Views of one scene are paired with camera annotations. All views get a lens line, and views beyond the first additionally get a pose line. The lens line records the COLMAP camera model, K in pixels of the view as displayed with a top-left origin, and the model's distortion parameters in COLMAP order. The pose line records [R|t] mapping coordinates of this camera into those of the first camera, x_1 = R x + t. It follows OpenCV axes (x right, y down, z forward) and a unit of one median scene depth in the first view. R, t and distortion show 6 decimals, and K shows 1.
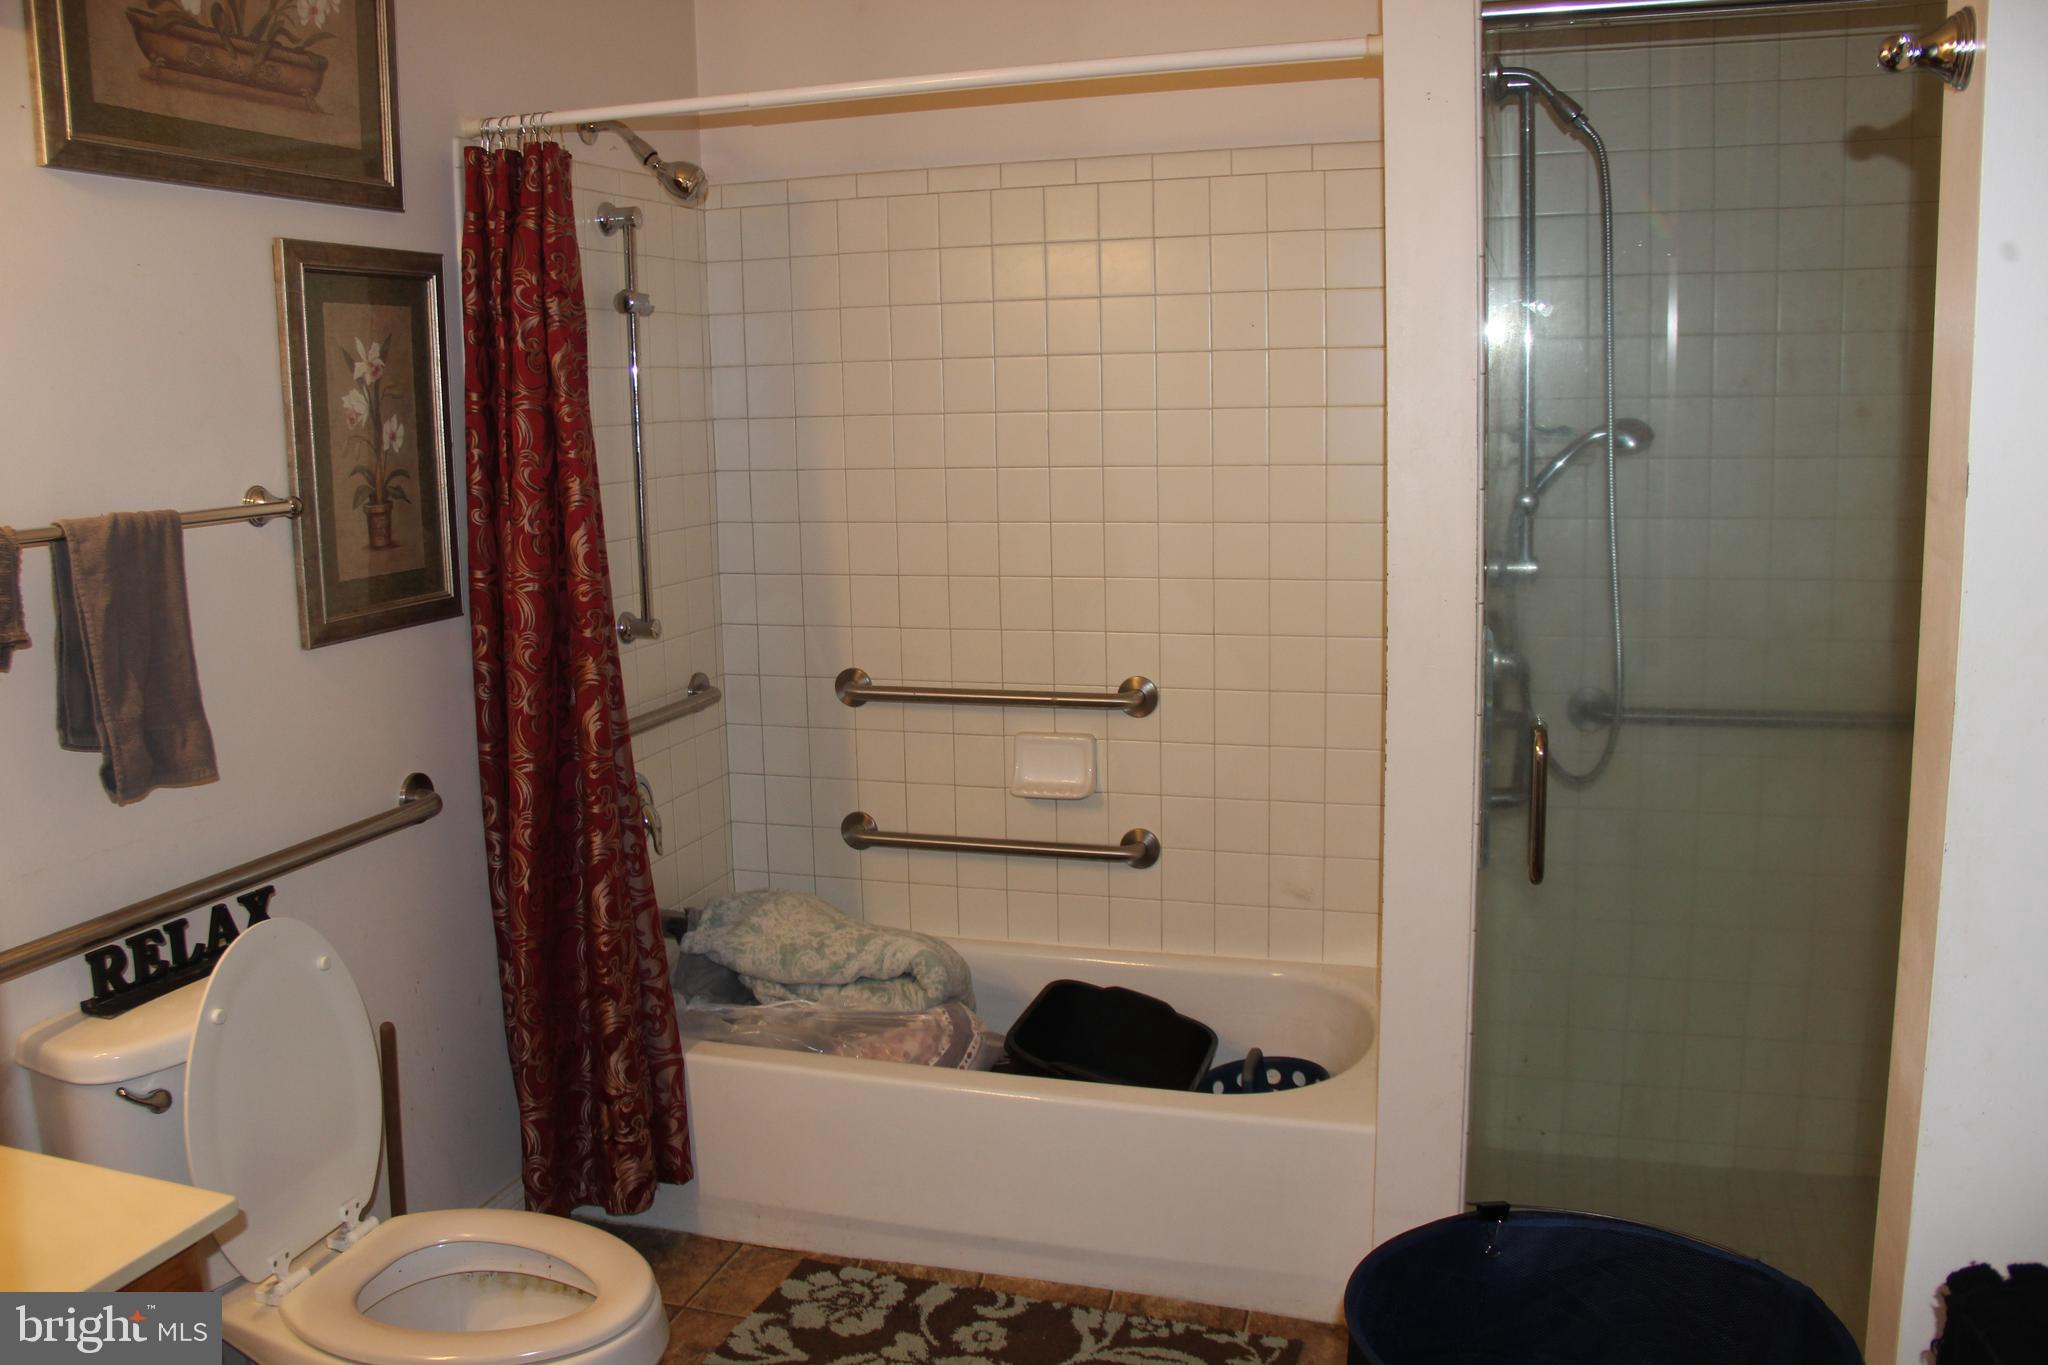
lens RADIAL K [[1697.0, 0, 996.3], [0, 1697.0, 677.0], [0, 0, 1]] dist [-0.178546, 0.137746]
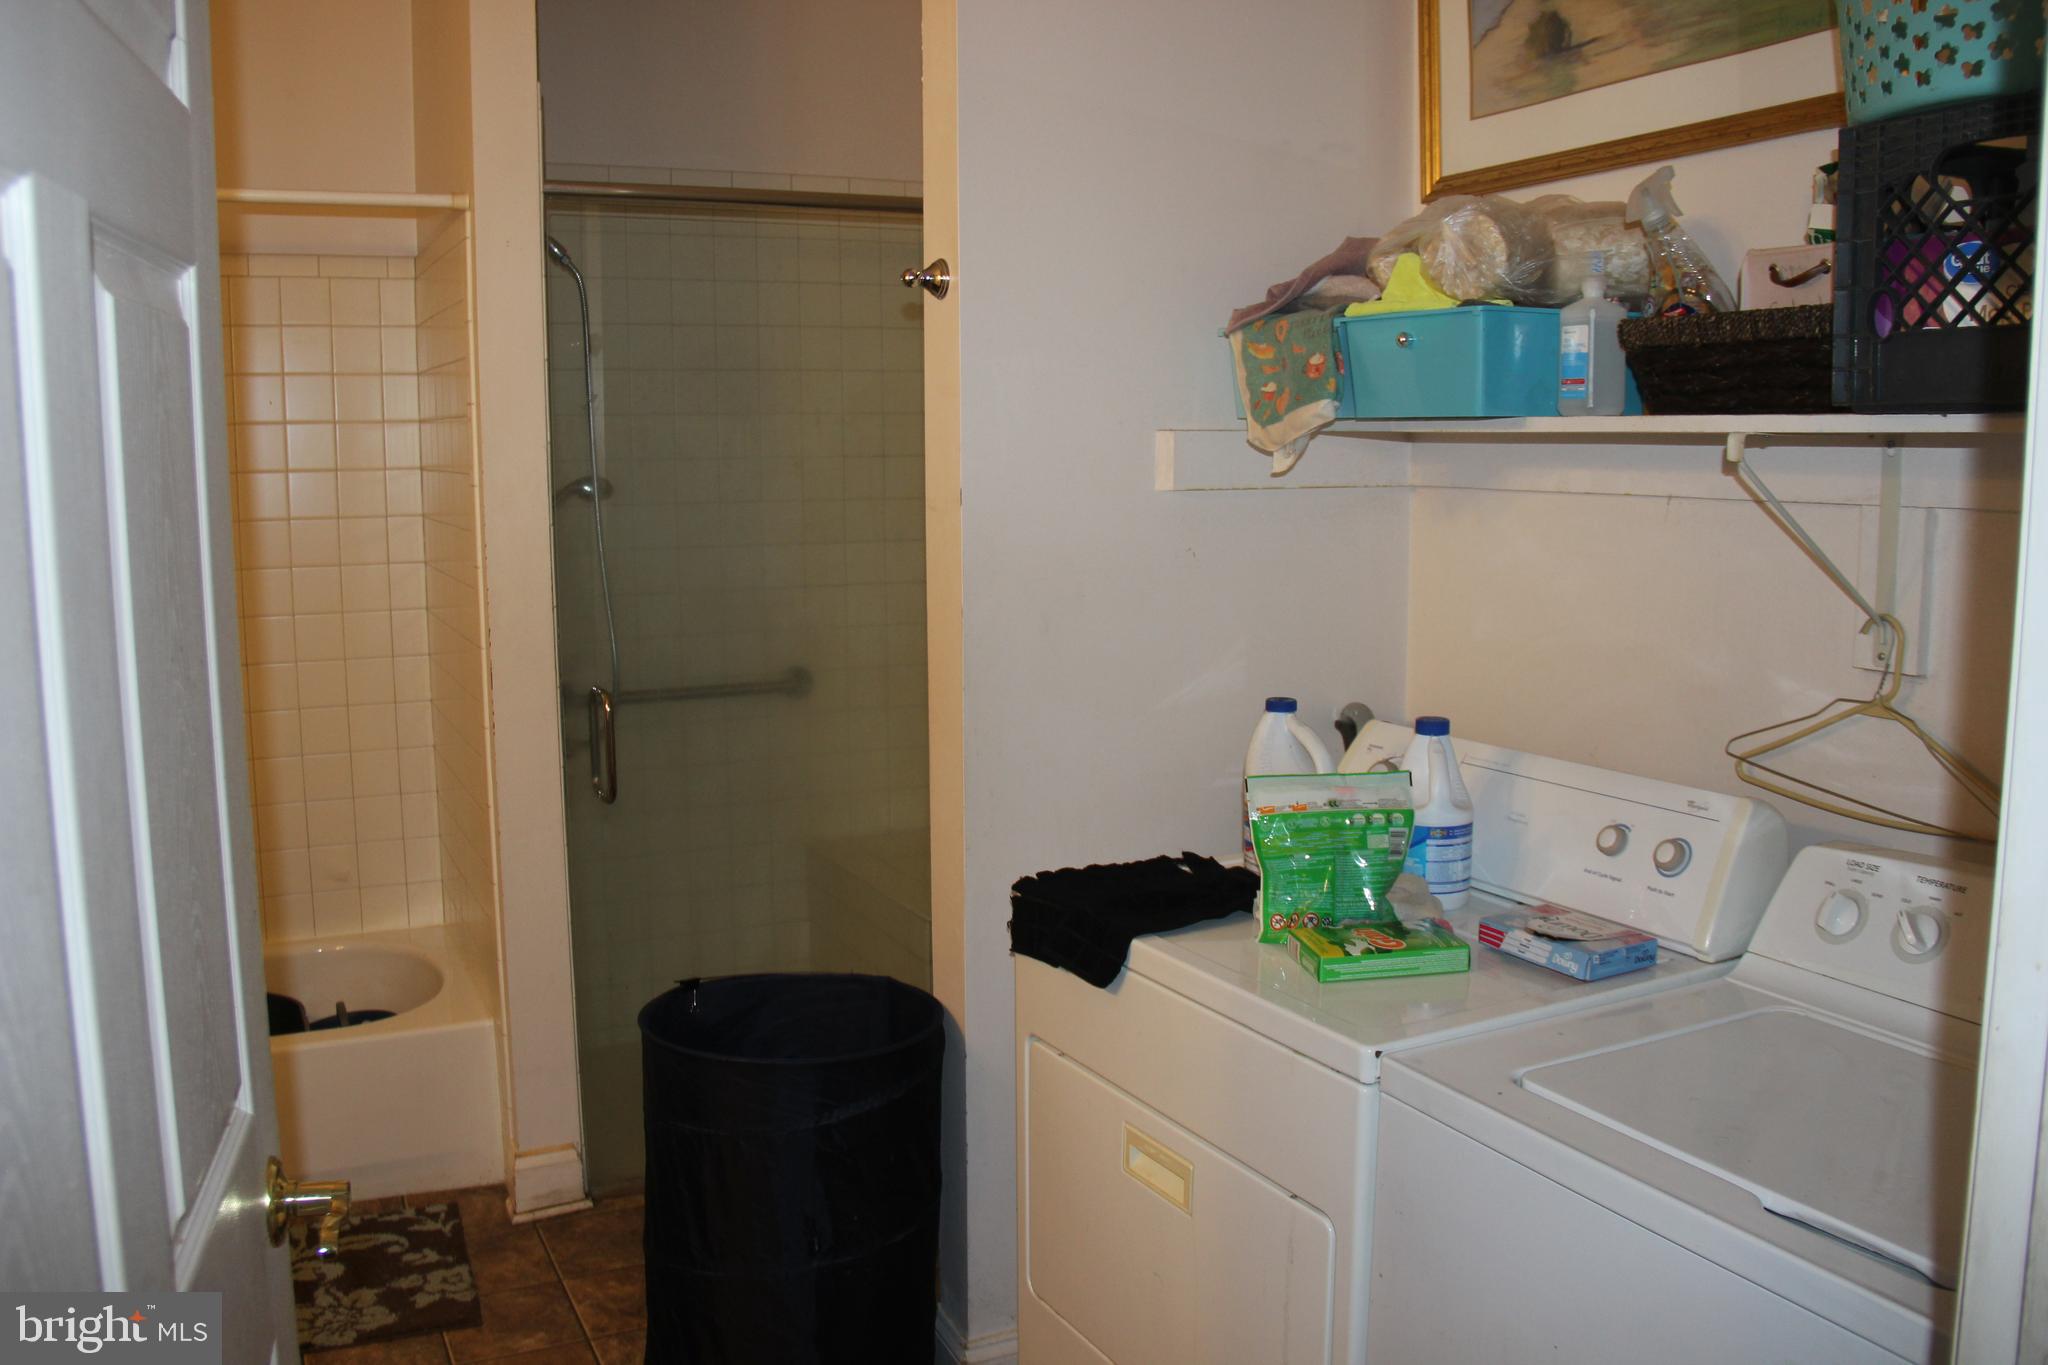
lens RADIAL K [[1697.0, 0, 996.3], [0, 1697.0, 677.0], [0, 0, 1]] dist [-0.178546, 0.137746]
pose [[0.715581, -0.069156, 0.695098, -0.392127], [0.100337, 0.994944, -0.004306, 0.053090], [-0.691286, 0.072825, 0.718902, -0.237228]]
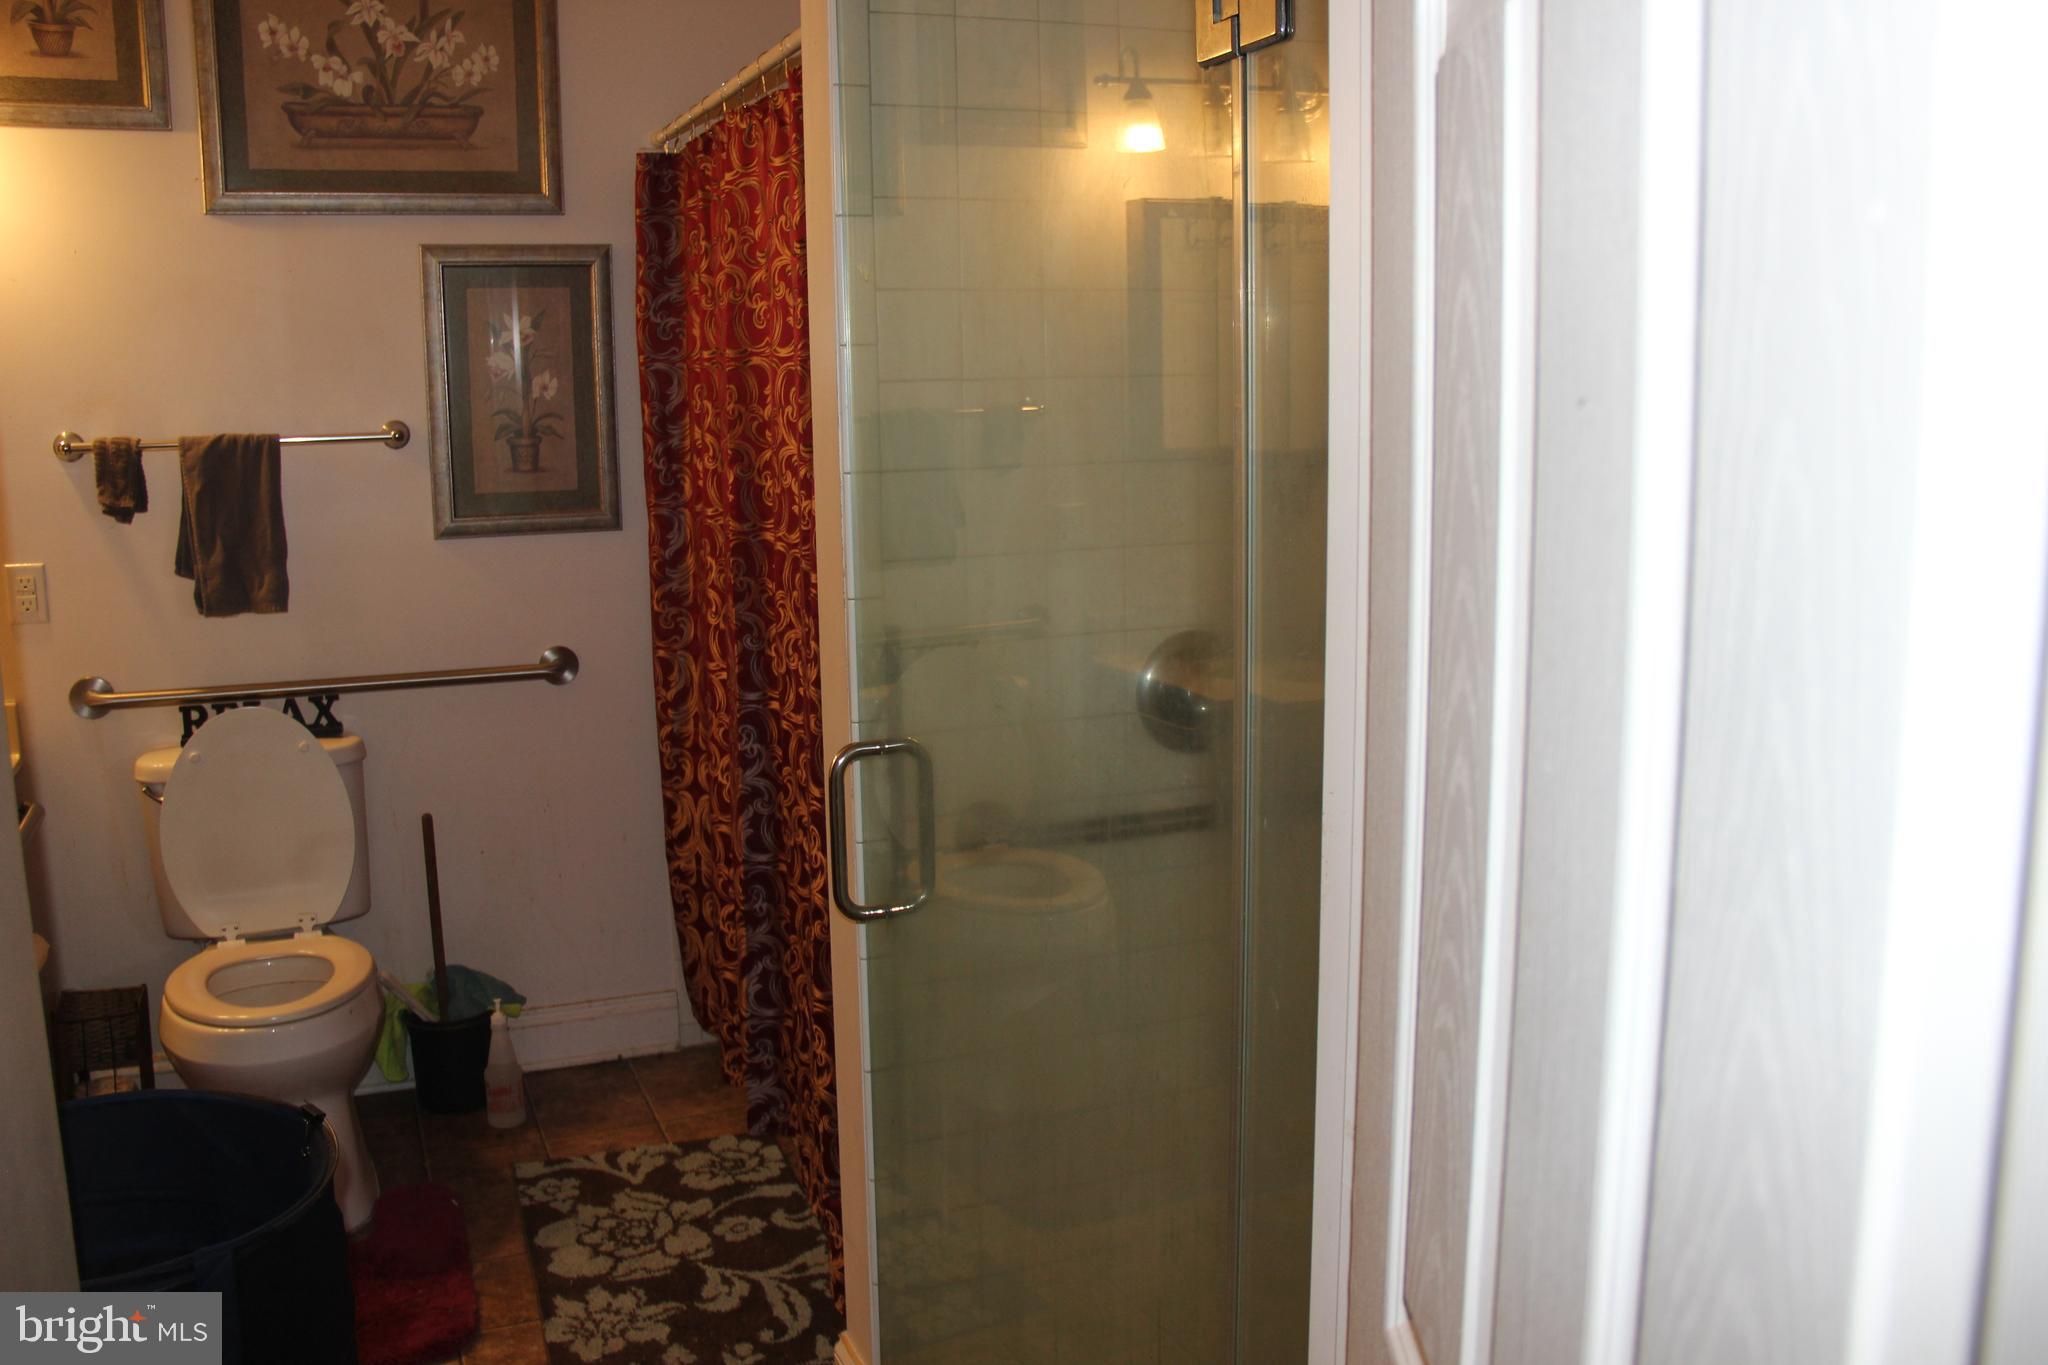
lens RADIAL K [[1697.0, 0, 996.3], [0, 1697.0, 677.0], [0, 0, 1]] dist [-0.178546, 0.137746]
pose [[0.655913, 0.146318, -0.740519, 0.947683], [-0.129486, 0.988301, 0.080585, -0.076305], [0.743647, 0.043031, 0.667186, 0.421936]]
